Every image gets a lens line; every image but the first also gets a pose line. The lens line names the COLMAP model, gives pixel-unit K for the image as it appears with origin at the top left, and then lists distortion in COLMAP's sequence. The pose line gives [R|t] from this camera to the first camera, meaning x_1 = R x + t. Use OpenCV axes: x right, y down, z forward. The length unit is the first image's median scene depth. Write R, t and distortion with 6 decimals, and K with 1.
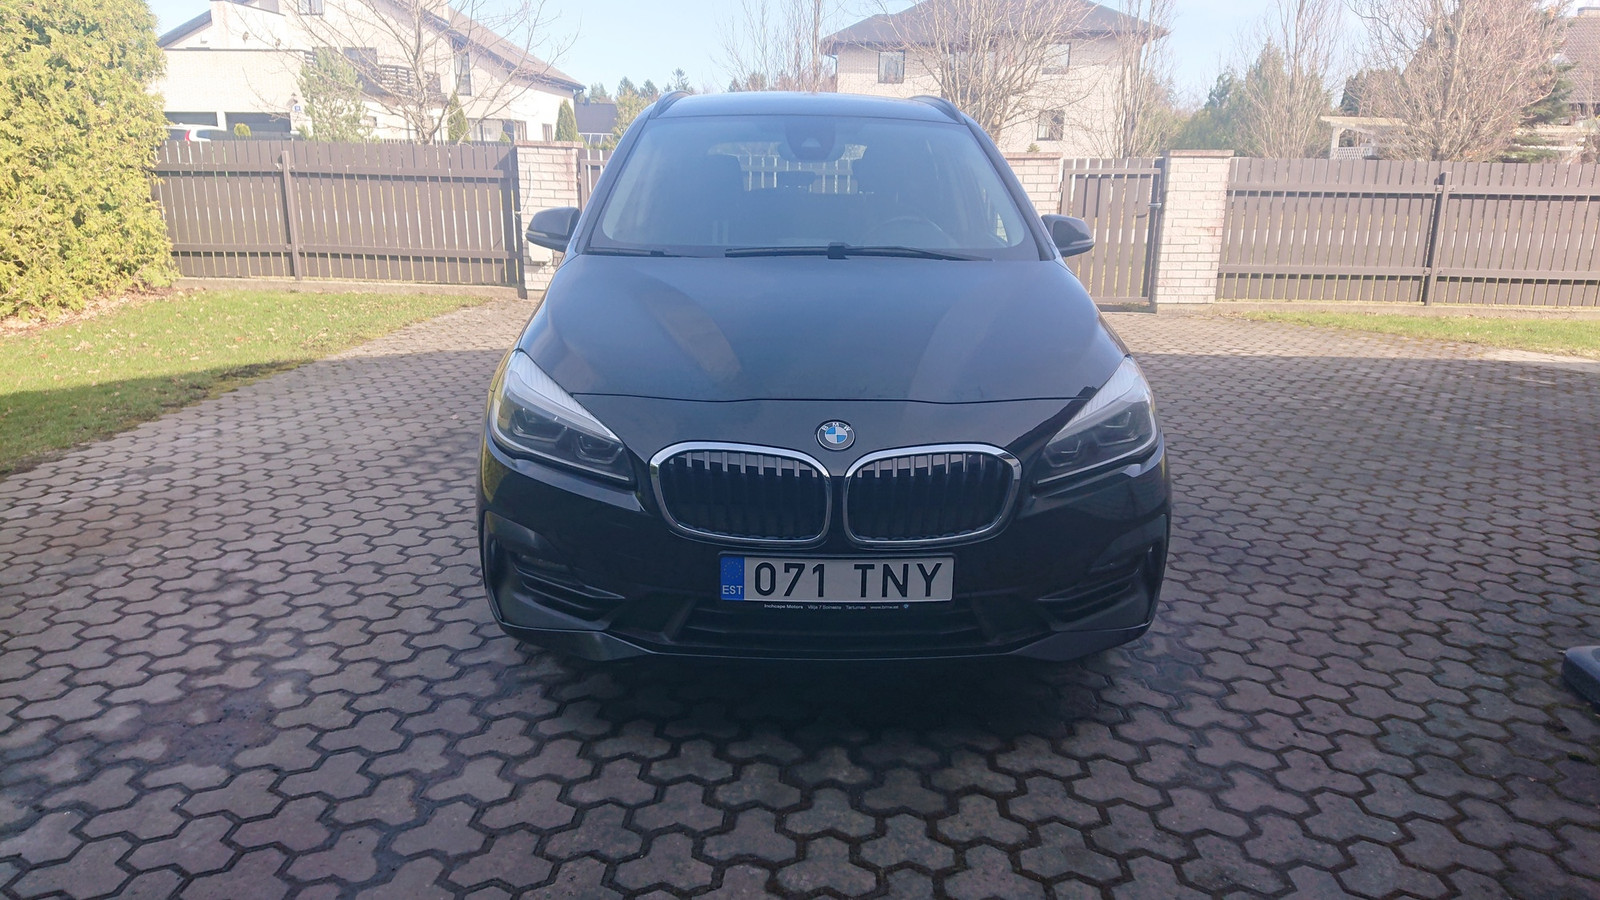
lens RADIAL K [[1057.0, 0, 811.2], [0, 1057.0, 401.5], [0, 0, 1]] dist [0.119589, -0.139342]
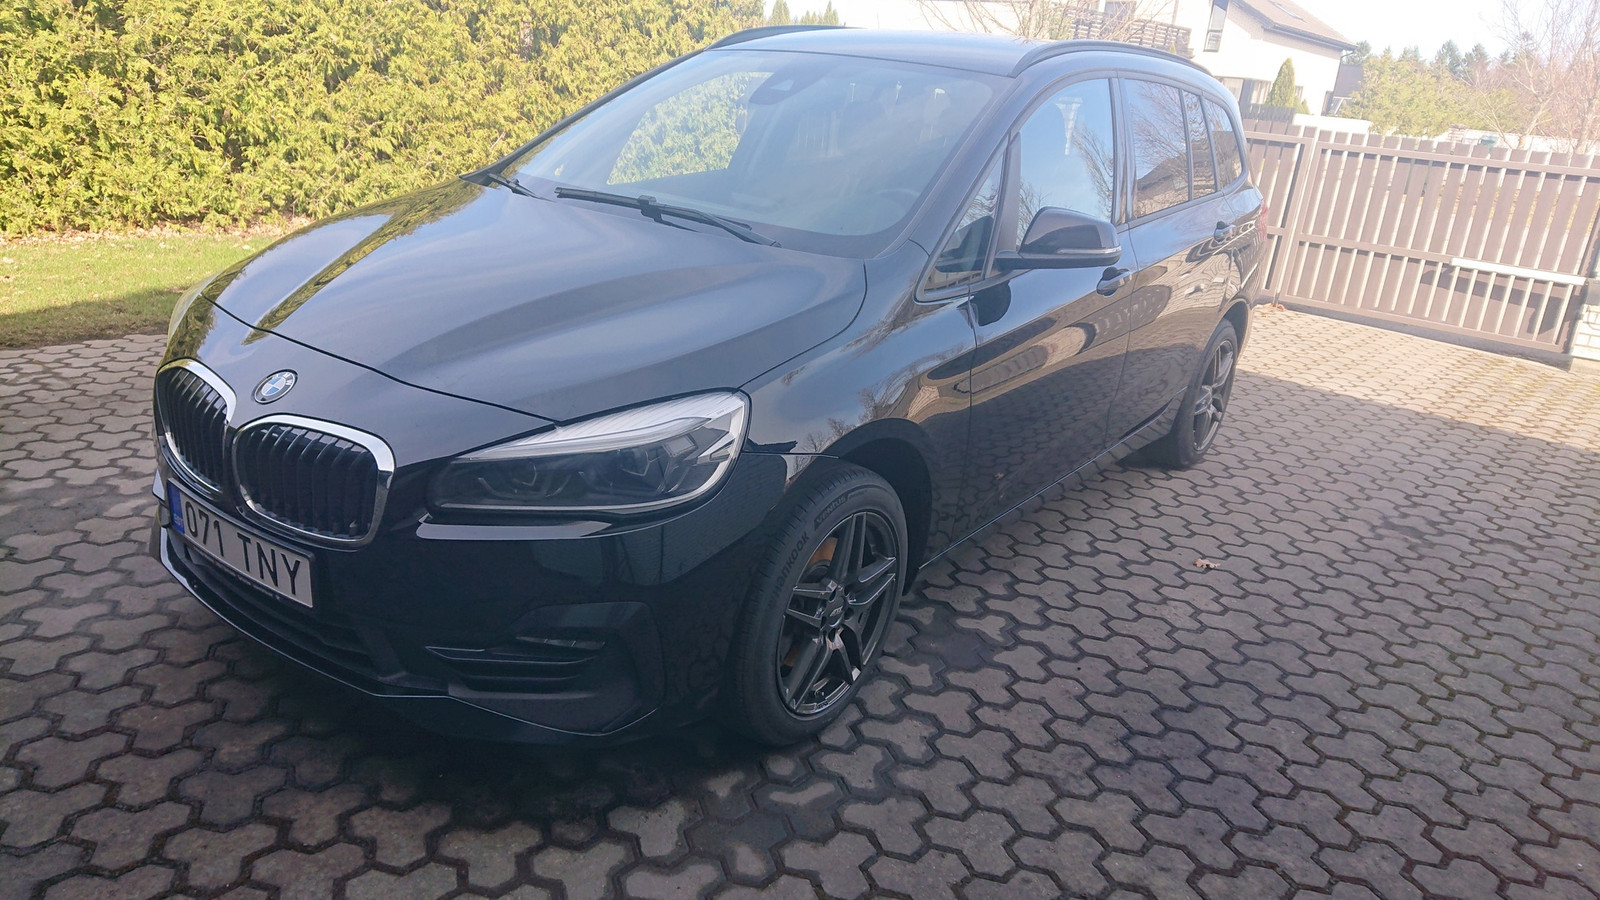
lens RADIAL K [[1059.5, 0, 791.6], [0, 1059.5, 444.3], [0, 0, 1]] dist [0.120529, -0.144279]
pose [[0.789157, 0.249294, -0.561323, 0.665600], [-0.209029, 0.968378, 0.136204, -0.101933], [0.577528, 0.009847, 0.816312, 0.390624]]
